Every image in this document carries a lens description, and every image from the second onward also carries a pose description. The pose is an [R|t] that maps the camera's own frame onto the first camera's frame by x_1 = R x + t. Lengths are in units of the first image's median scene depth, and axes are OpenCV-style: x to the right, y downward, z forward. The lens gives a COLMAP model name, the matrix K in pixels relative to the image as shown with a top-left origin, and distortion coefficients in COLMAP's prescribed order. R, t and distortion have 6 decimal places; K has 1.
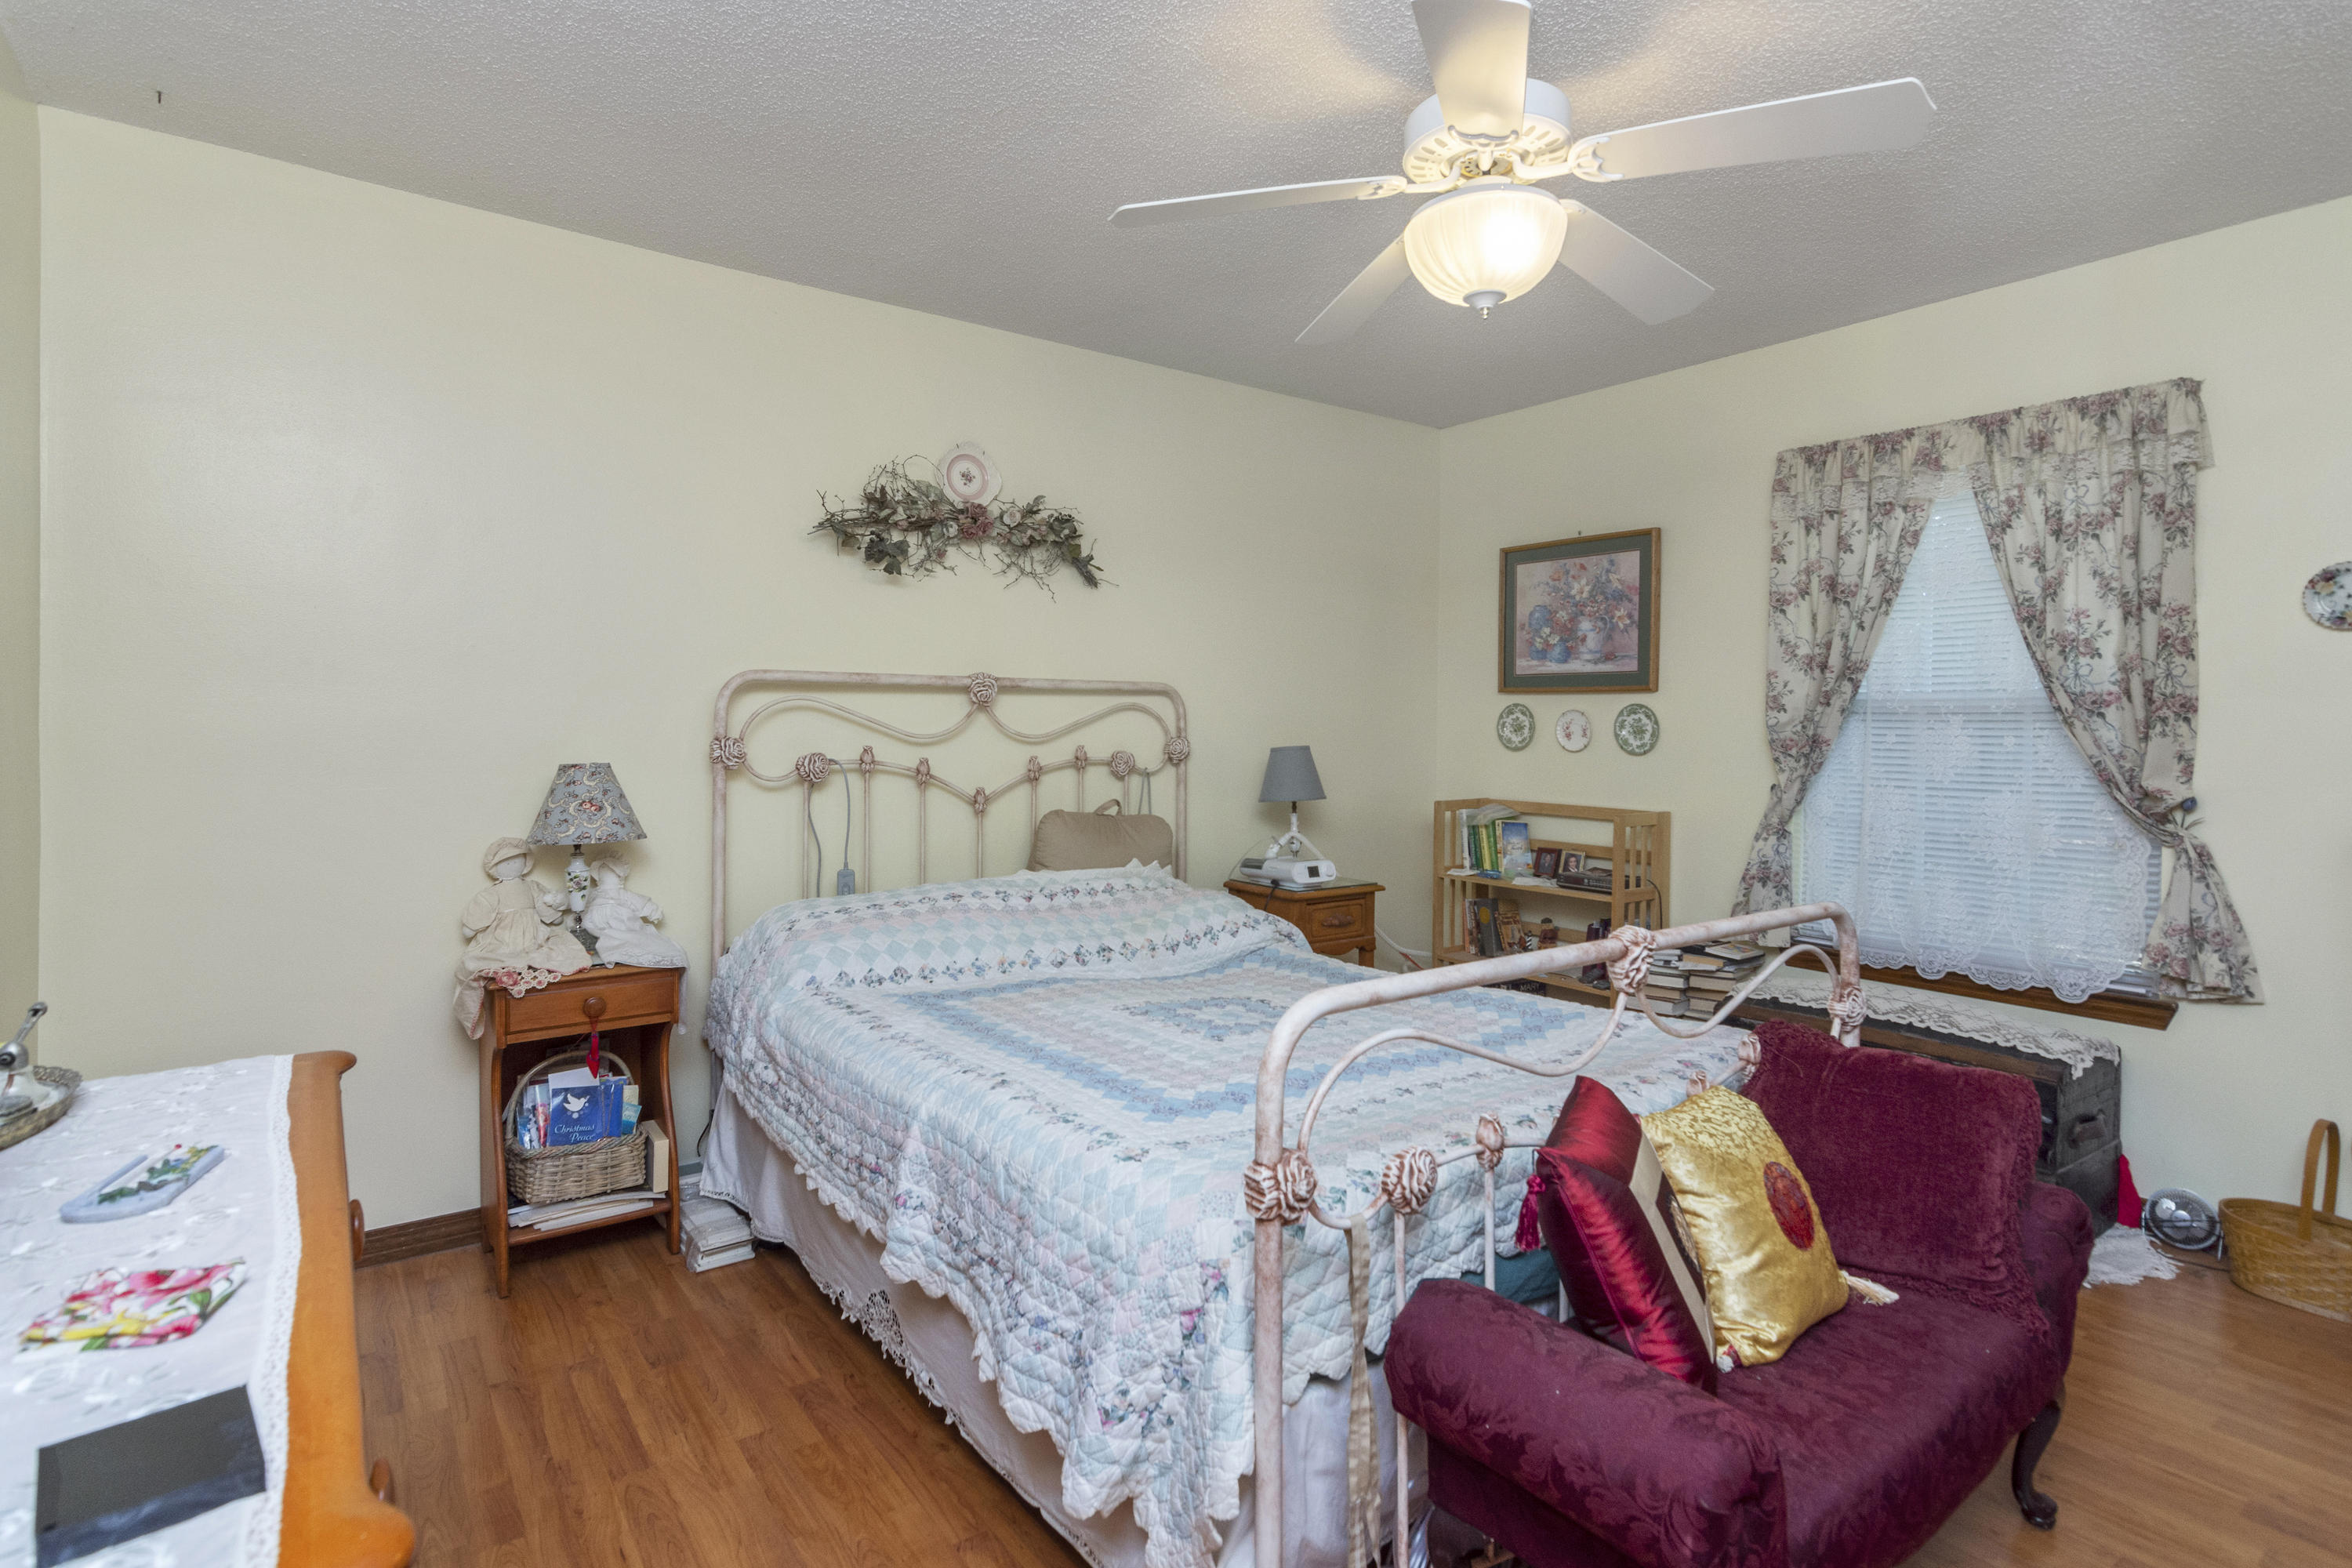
lens RADIAL K [[1121.2, 0, 1169.6], [0, 1121.2, 768.2], [0, 0, 1]] dist [-0.017835, -0.000690]
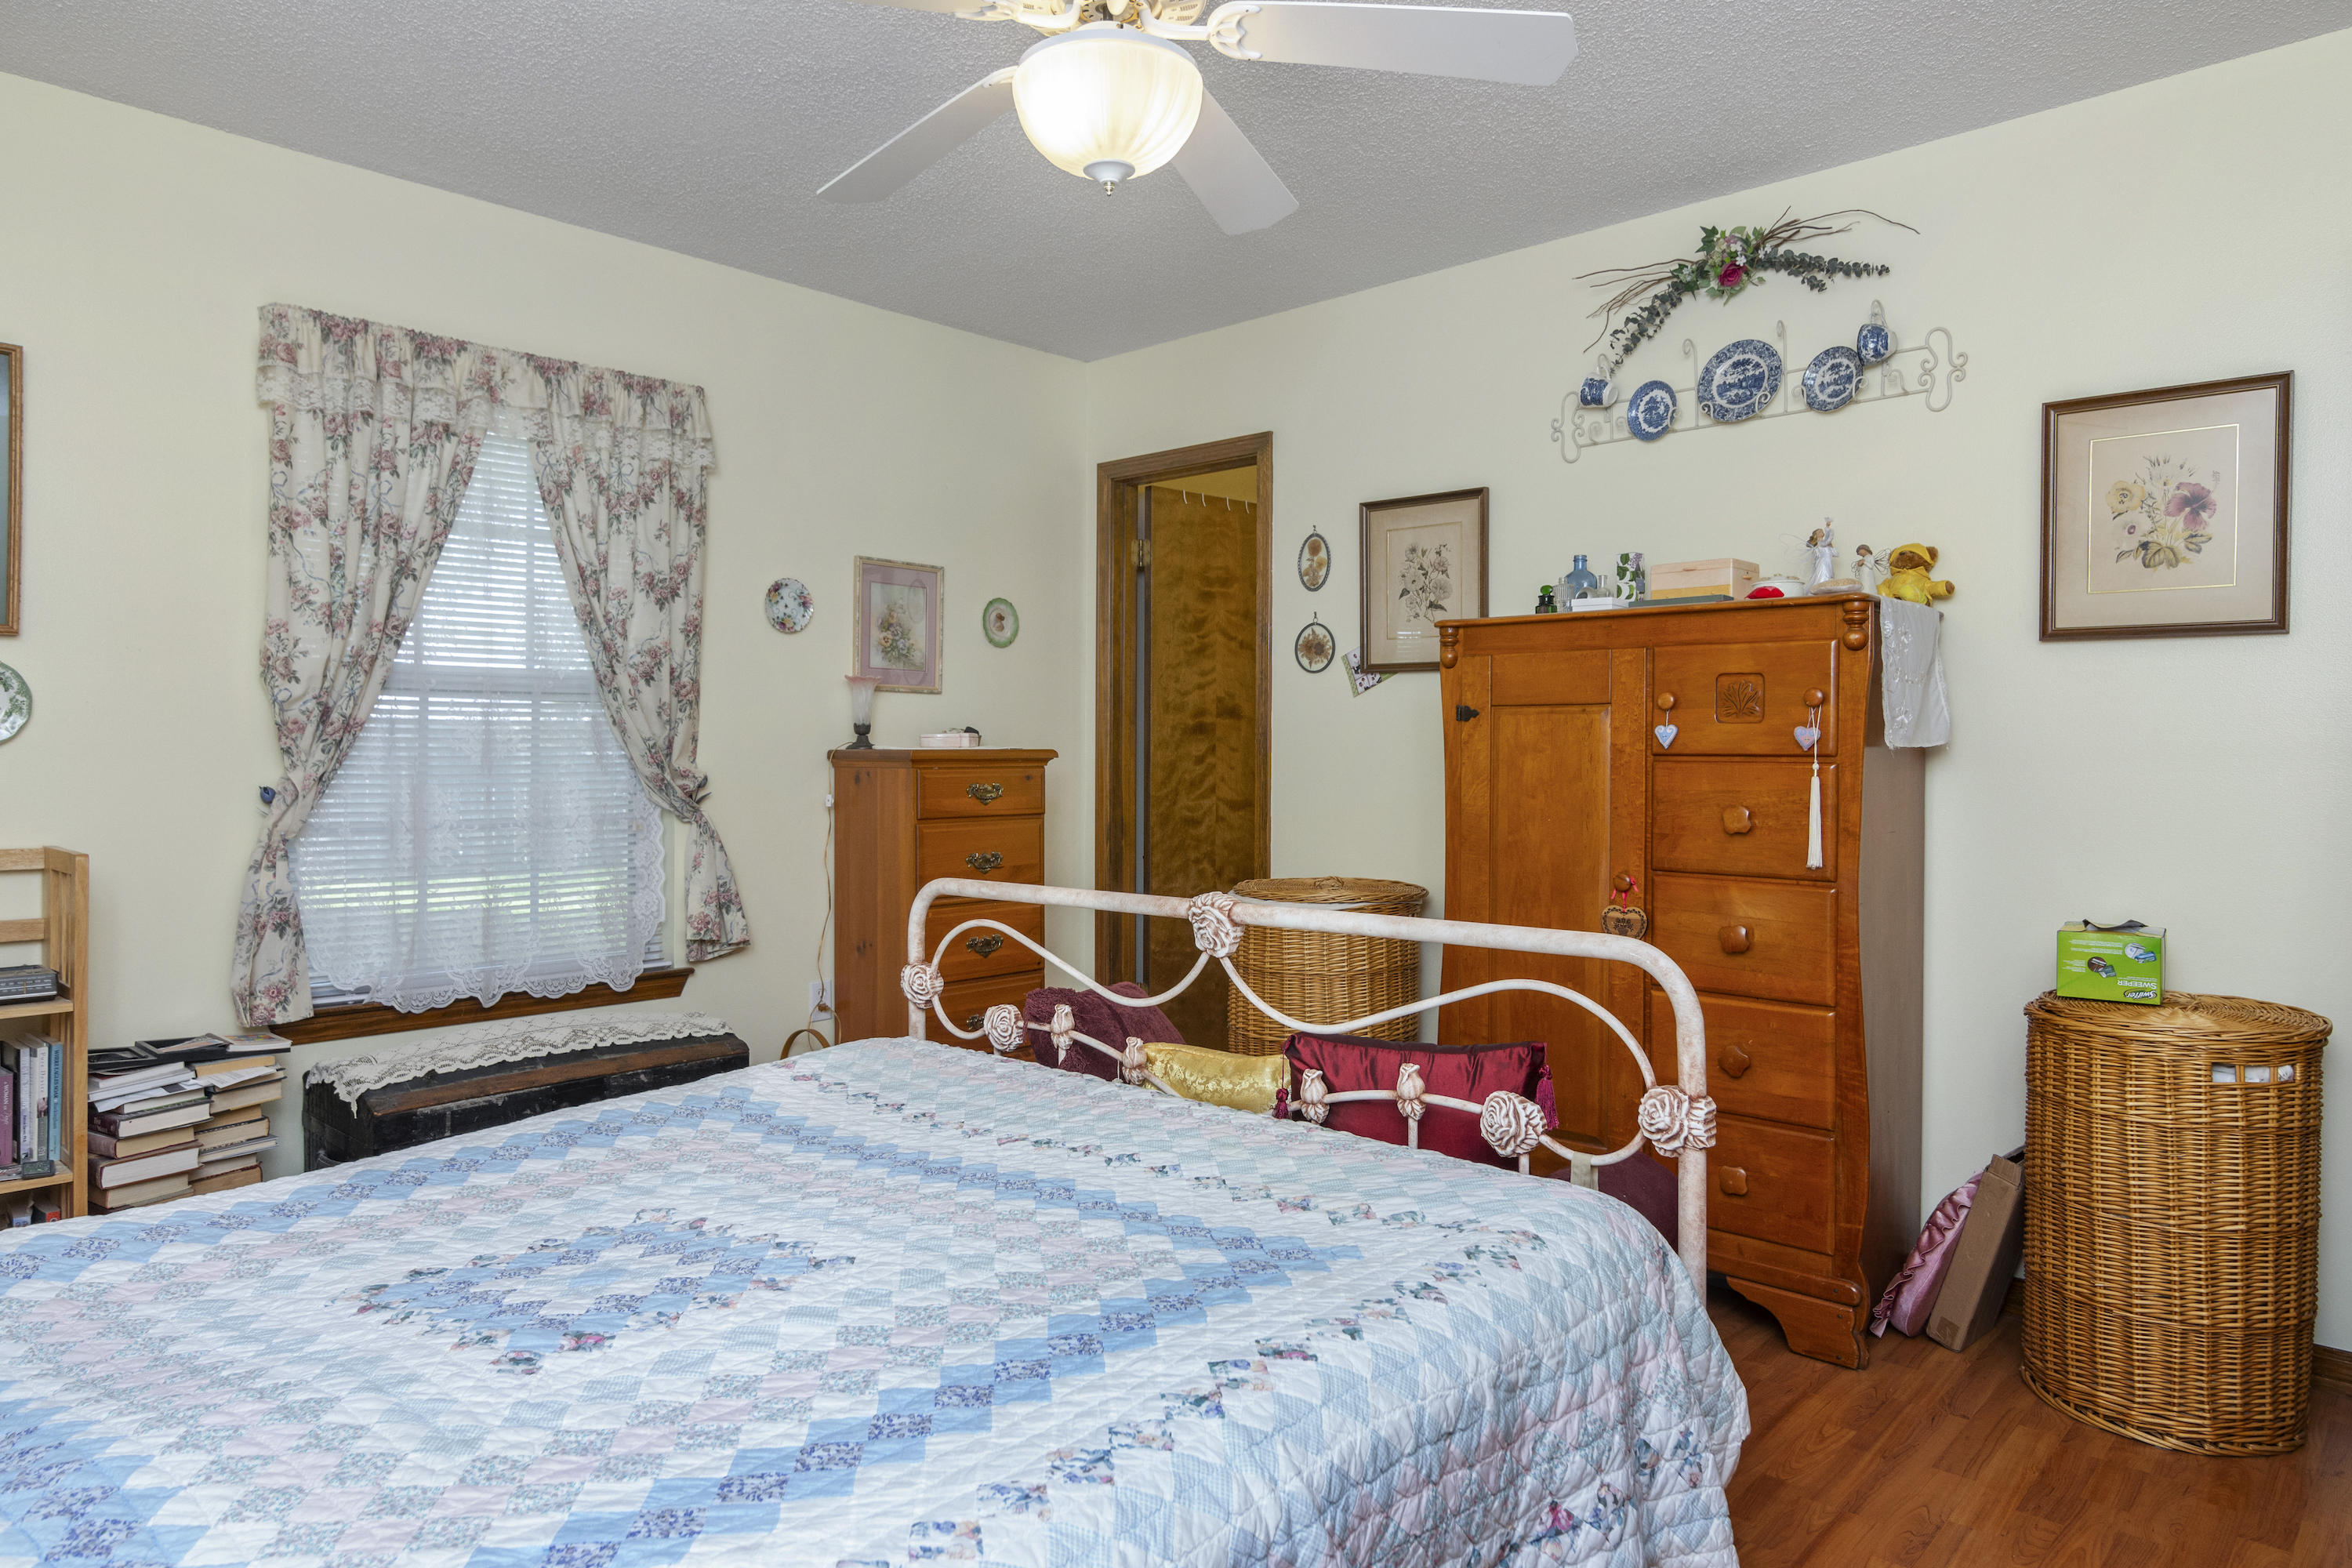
lens RADIAL K [[1427.8, 0, 1173.6], [0, 1427.8, 779.9], [0, 0, 1]] dist [-0.002256, -0.000973]
pose [[-0.169432, -0.034295, 0.984945, -0.470178], [0.026720, 0.998867, 0.039376, -0.010509], [-0.985180, 0.032990, -0.168323, 0.678833]]
